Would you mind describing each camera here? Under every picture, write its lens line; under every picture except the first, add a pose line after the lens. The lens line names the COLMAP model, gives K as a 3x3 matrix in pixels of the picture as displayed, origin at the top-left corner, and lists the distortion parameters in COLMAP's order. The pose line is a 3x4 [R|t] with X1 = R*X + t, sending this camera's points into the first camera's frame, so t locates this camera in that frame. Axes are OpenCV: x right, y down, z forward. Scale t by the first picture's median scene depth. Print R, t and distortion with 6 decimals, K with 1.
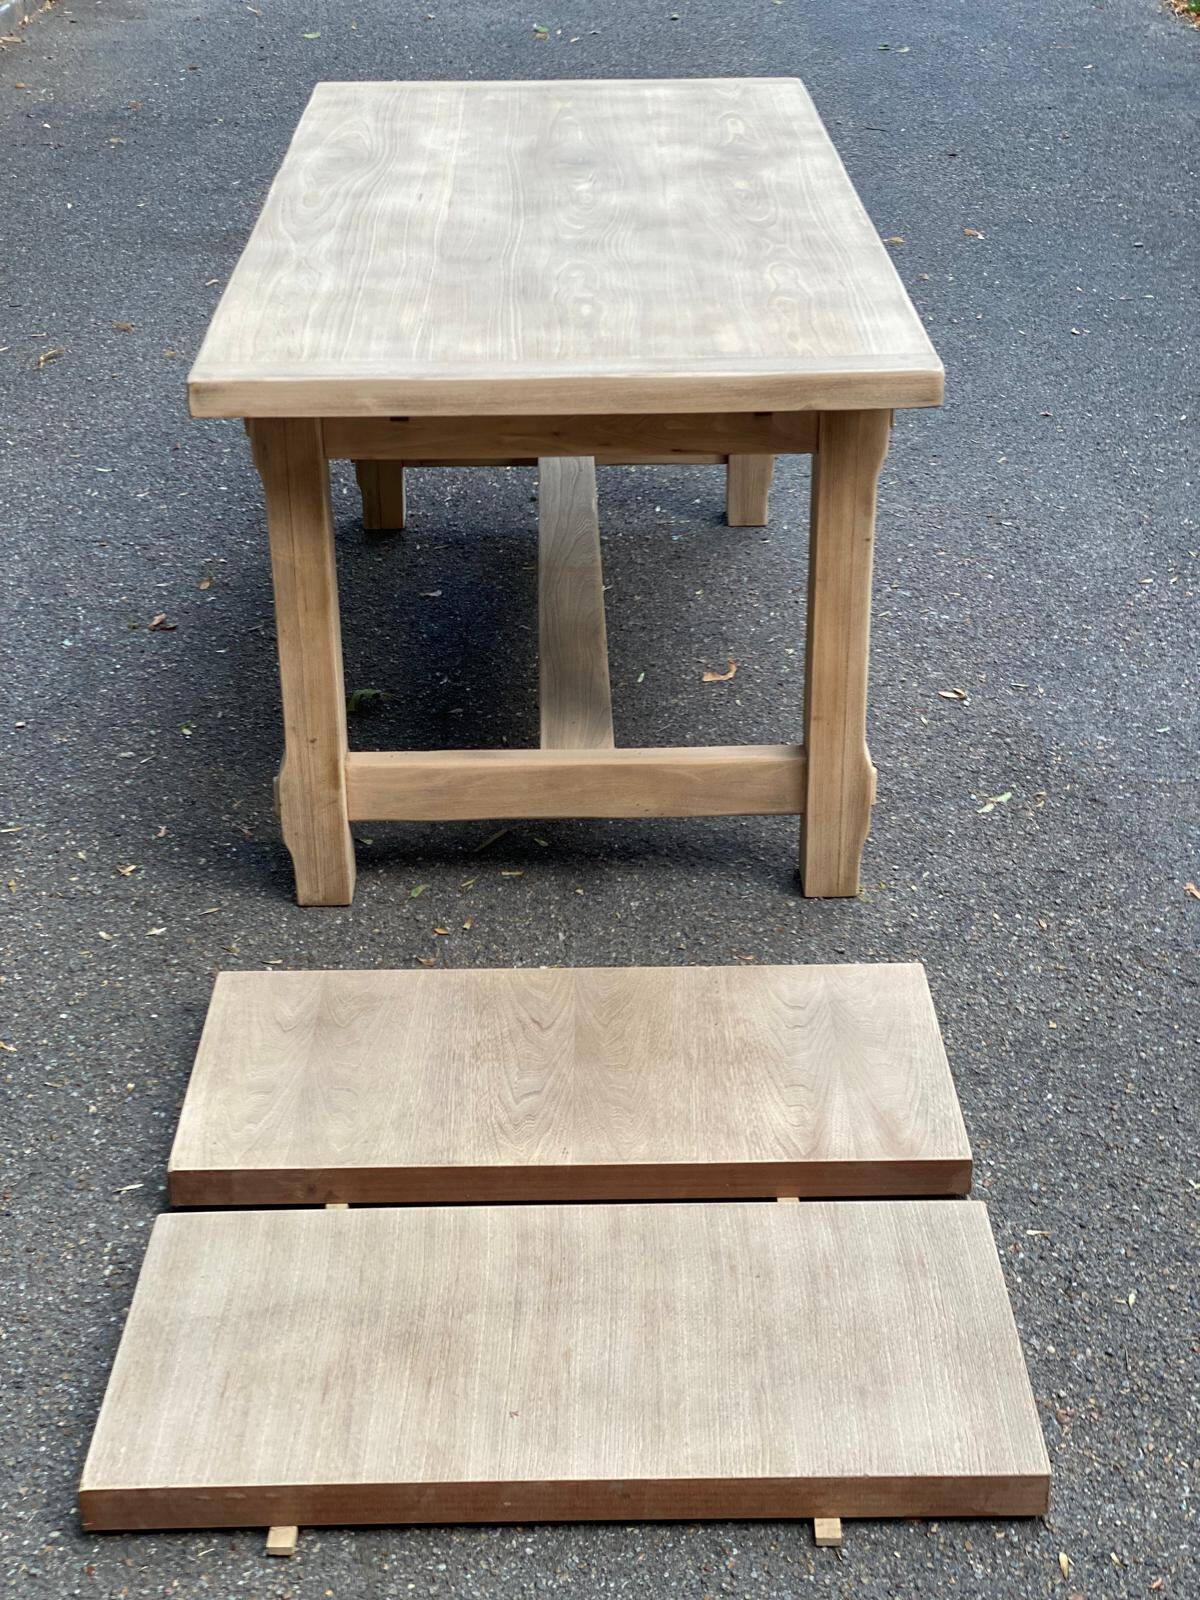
lens RADIAL K [[2380.1, 0, 618.8], [0, 2380.1, 821.6], [0, 0, 1]] dist [0.132950, 0.000000]
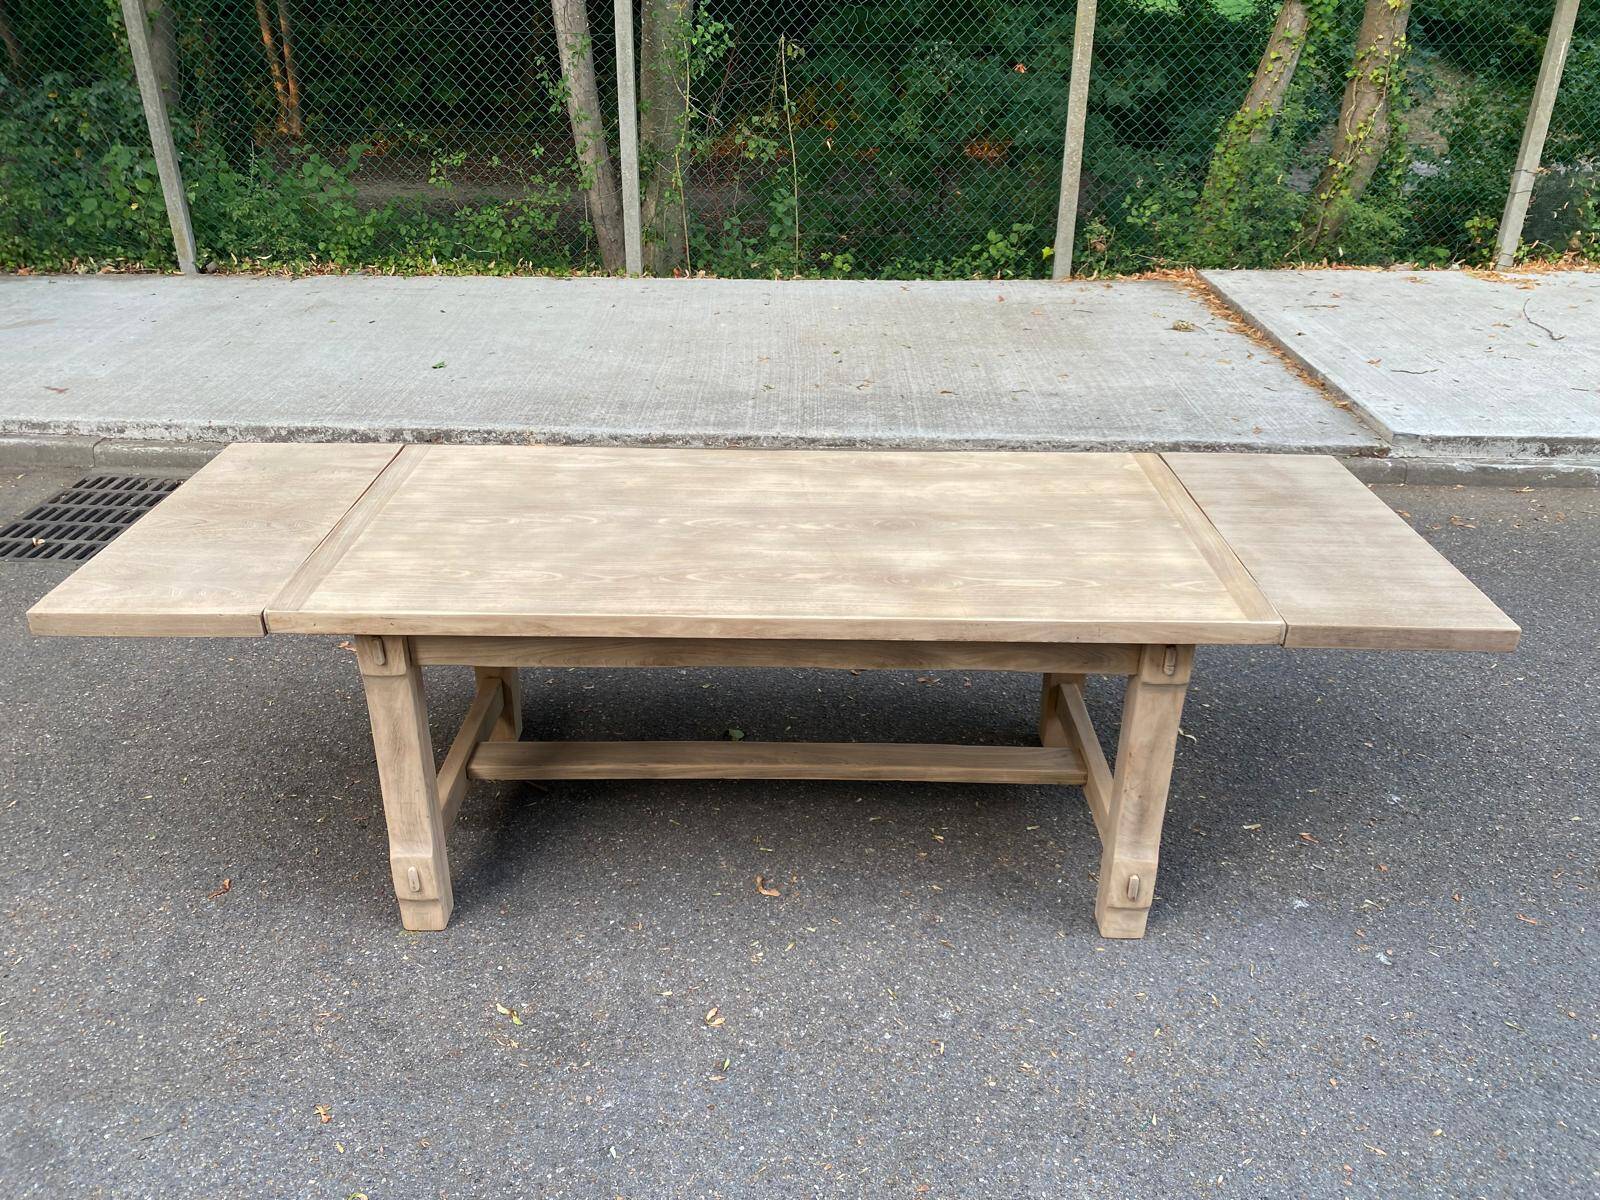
lens RADIAL K [[1221.7, 0, 787.4], [0, 1221.7, 579.6], [0, 0, 1]] dist [0.026646, -0.028216]
pose [[-0.042696, 0.439603, -0.897177, 0.675605], [-0.462818, 0.787130, 0.407708, -0.561317], [0.885425, 0.432637, 0.169849, 0.955856]]
